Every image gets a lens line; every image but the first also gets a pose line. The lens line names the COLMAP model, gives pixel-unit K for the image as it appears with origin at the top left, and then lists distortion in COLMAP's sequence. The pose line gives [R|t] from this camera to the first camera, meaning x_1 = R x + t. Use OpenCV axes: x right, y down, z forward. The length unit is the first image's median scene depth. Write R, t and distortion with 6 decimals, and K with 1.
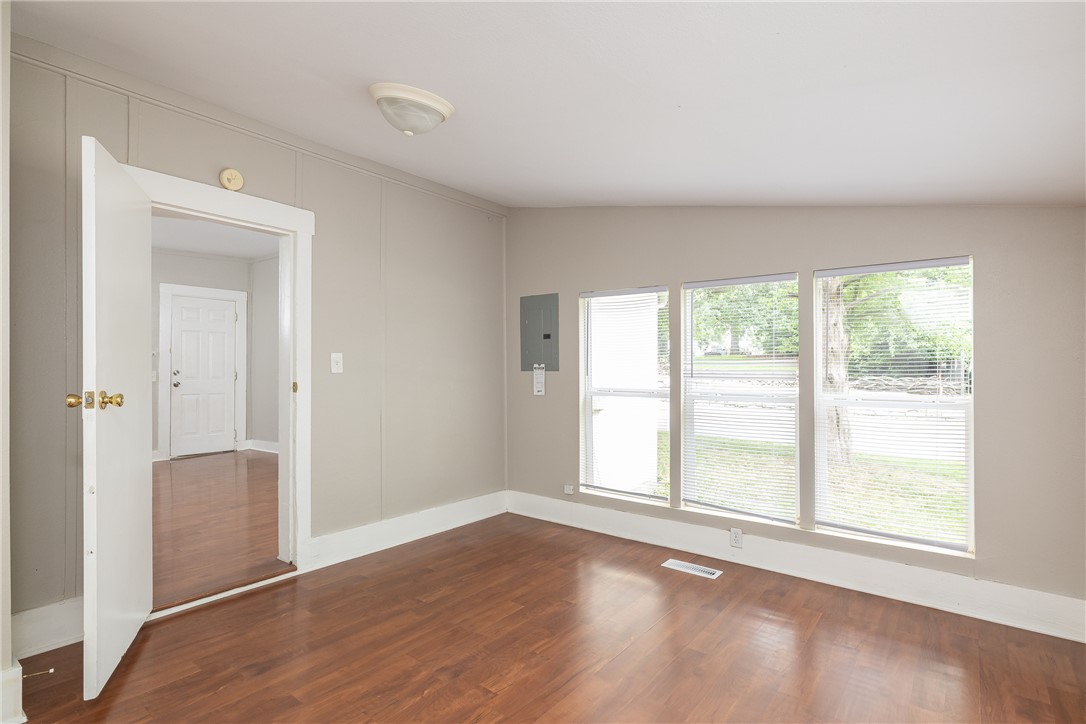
lens RADIAL K [[553.8, 0, 537.2], [0, 553.8, 371.5], [0, 0, 1]] dist [-0.000168, 0.000551]
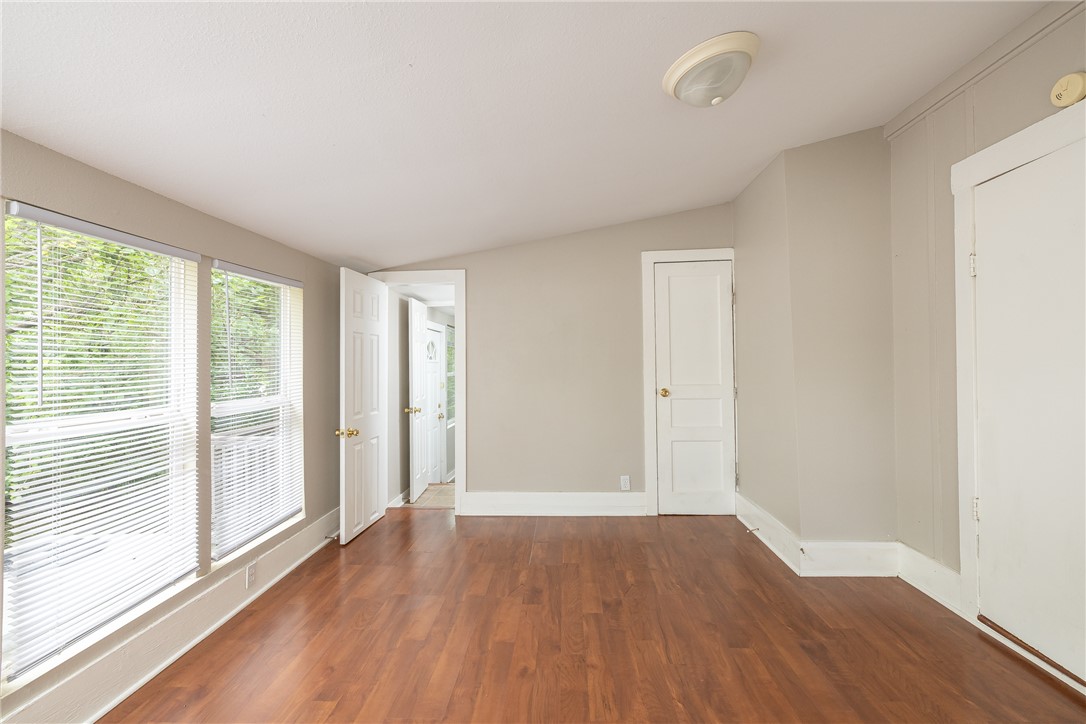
lens RADIAL K [[462.1, 0, 542.8], [0, 462.1, 358.0], [0, 0, 1]] dist [-0.000326, 0.001199]
pose [[-0.816923, -0.001421, -0.576744, 0.277988], [0.004300, 0.999954, -0.008555, -0.006023], [0.576730, -0.009469, -0.816880, 0.940121]]
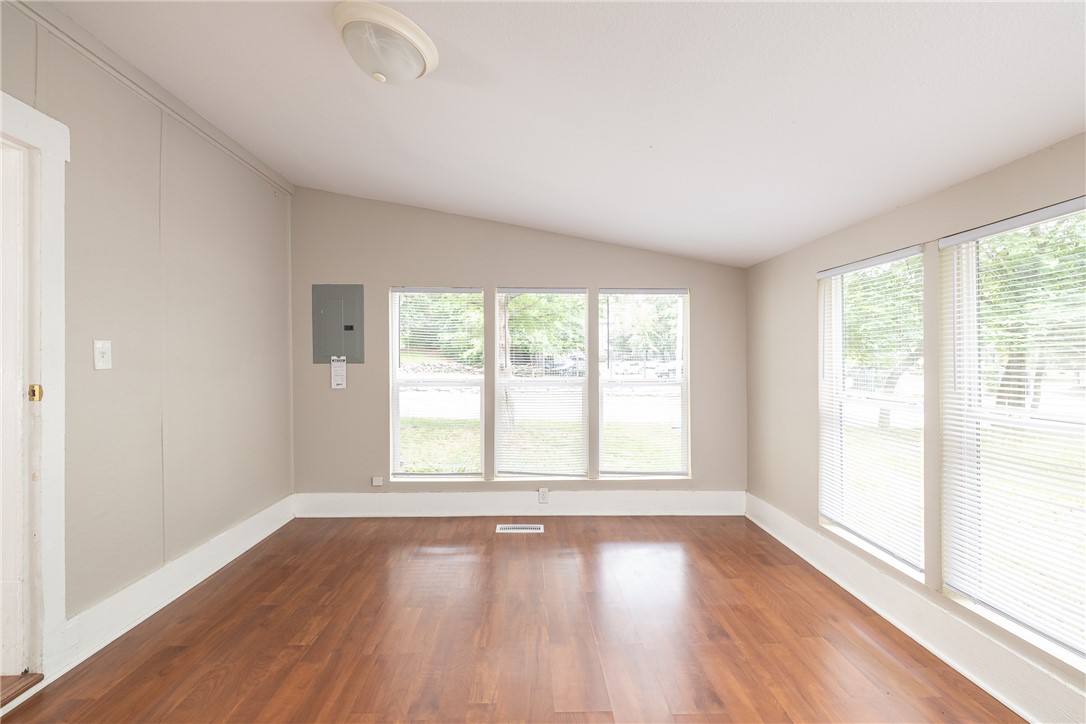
lens RADIAL K [[462.1, 0, 540.8], [0, 462.1, 361.1], [0, 0, 1]] dist [-0.000326, 0.001199]
pose [[0.764021, -0.005864, 0.645165, -0.322205], [0.006730, 0.999977, 0.001120, -0.004824], [-0.645156, 0.003487, 0.764043, 0.209382]]
